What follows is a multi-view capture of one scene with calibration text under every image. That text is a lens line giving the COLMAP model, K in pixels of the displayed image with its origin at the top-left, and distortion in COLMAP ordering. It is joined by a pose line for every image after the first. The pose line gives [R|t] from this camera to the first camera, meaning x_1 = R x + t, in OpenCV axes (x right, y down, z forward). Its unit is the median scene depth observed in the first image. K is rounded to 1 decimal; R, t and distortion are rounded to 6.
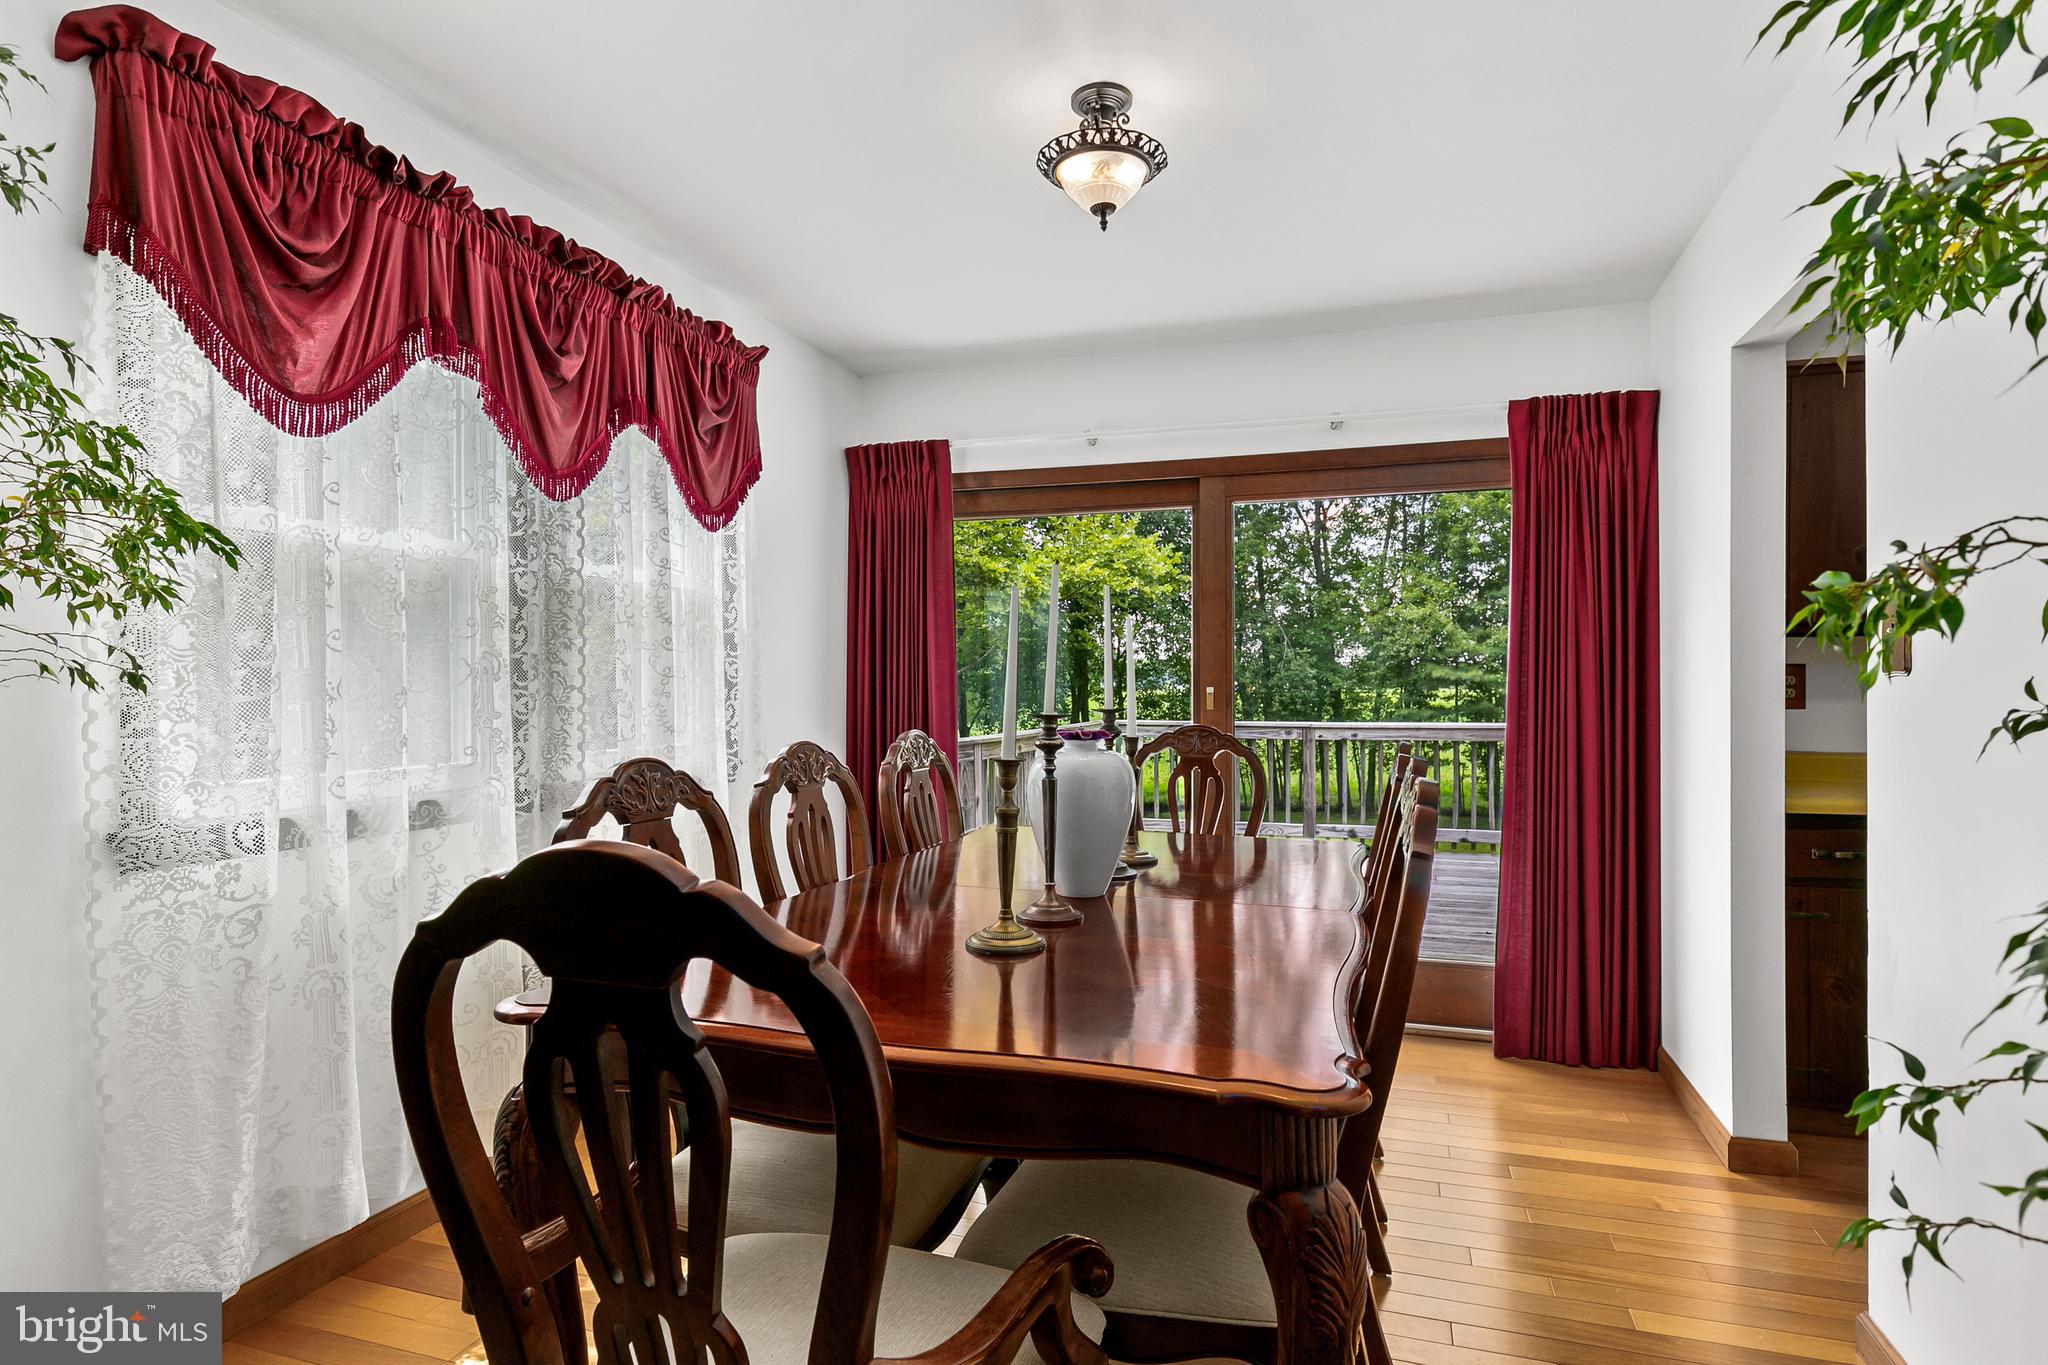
lens RADIAL K [[1082.4, 0, 1024.0], [0, 1082.4, 682.5], [0, 0, 1]] dist [0.002540, 0.000540]
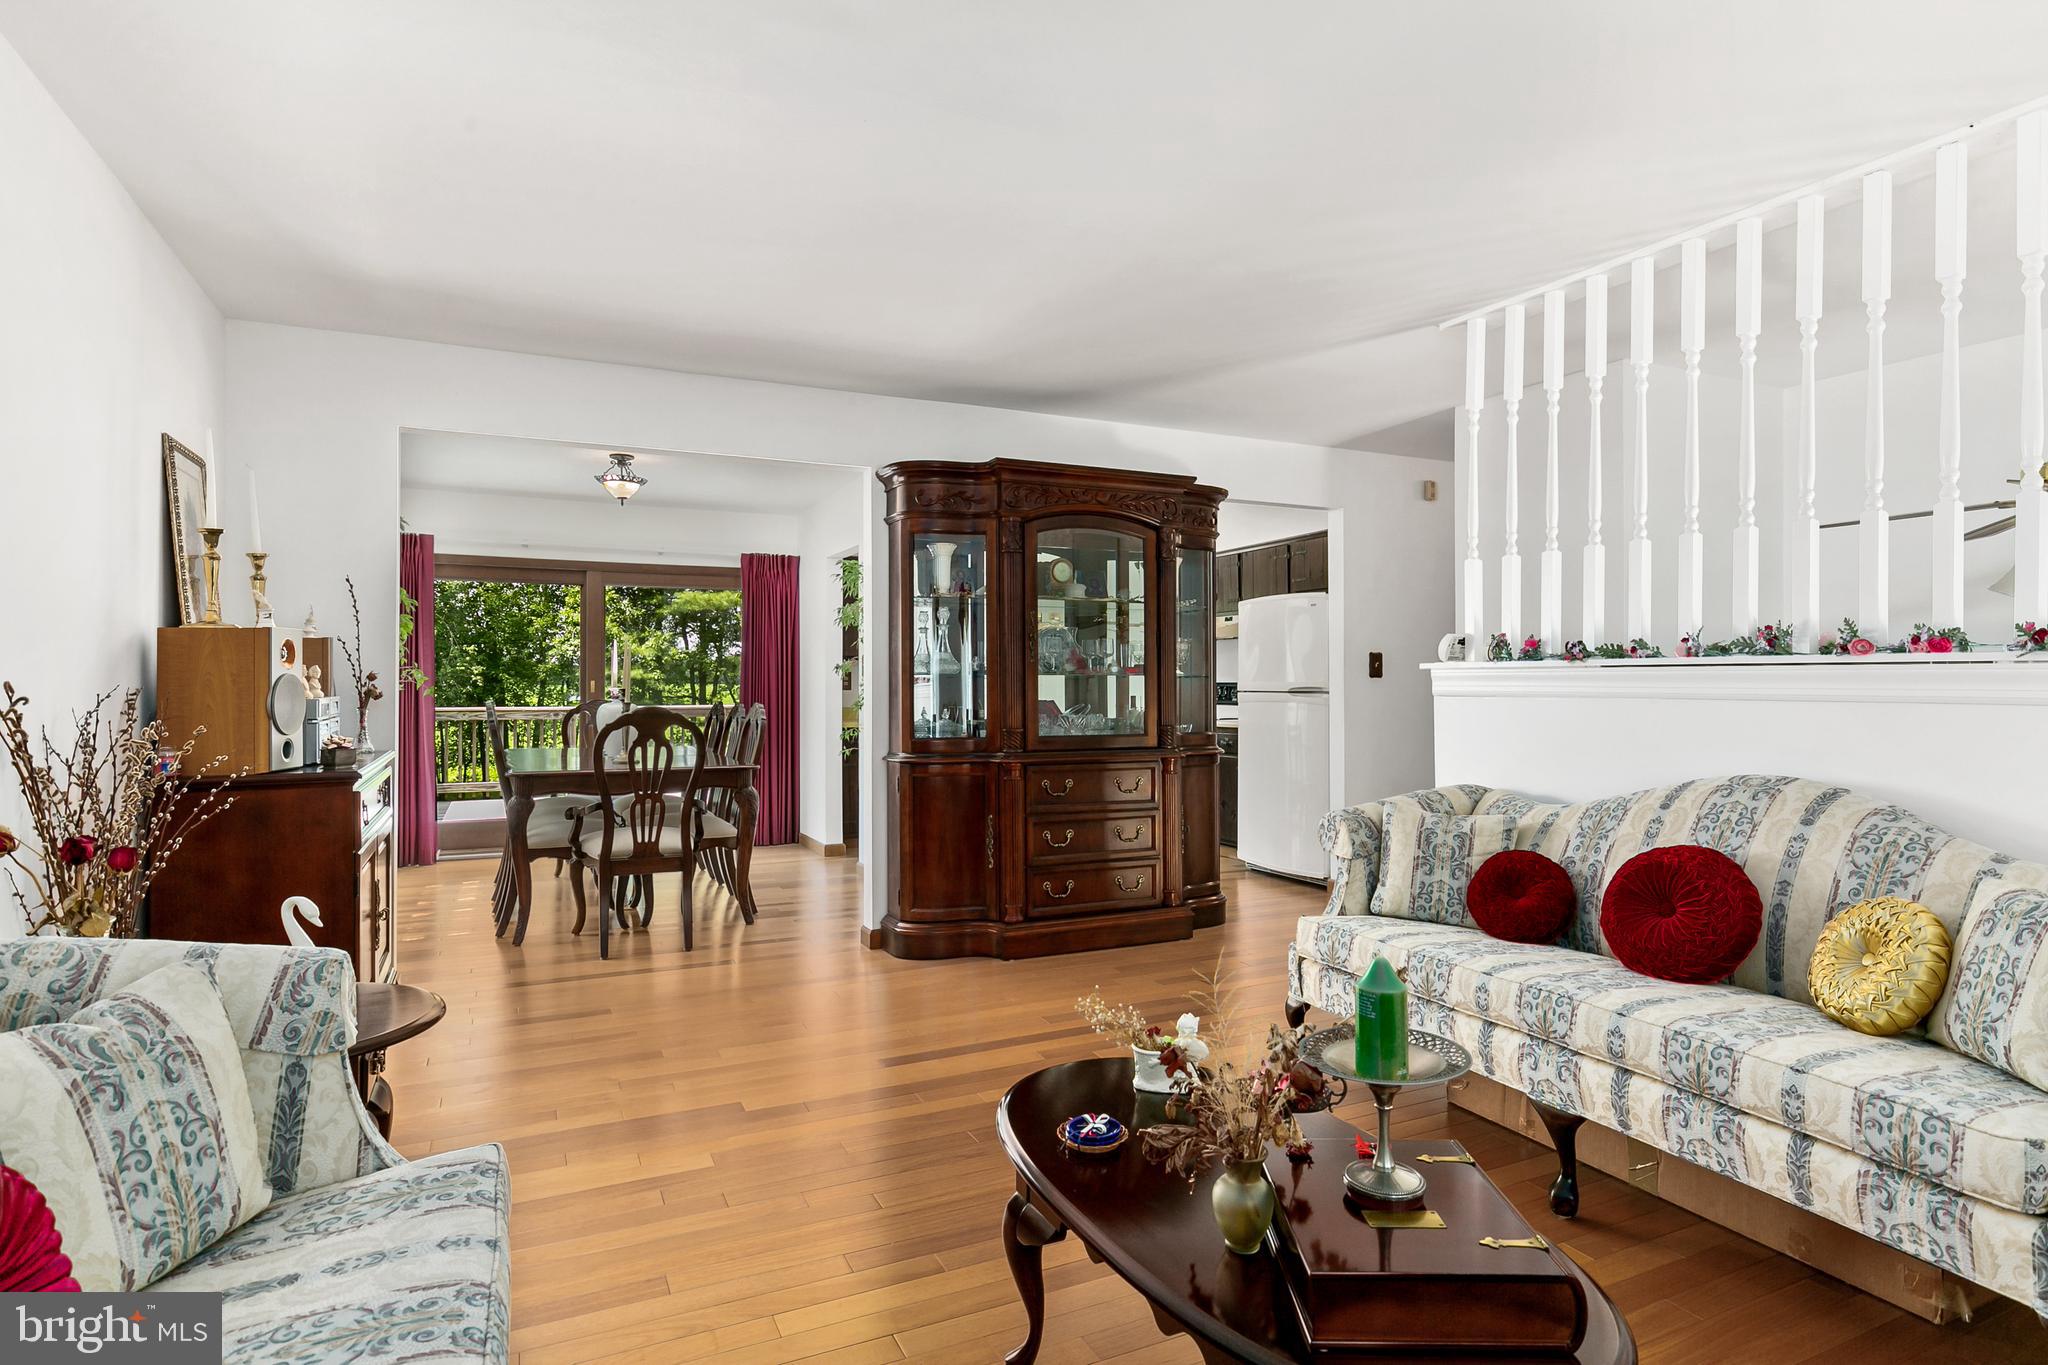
lens RADIAL K [[1082.4, 0, 1024.0], [0, 1082.4, 682.5], [0, 0, 1]] dist [0.002540, 0.000540]
pose [[0.725025, 0.000545, 0.688723, -0.689354], [-0.002267, 0.999996, 0.001596, 0.000646], [-0.688719, -0.002719, 0.725023, -1.054894]]
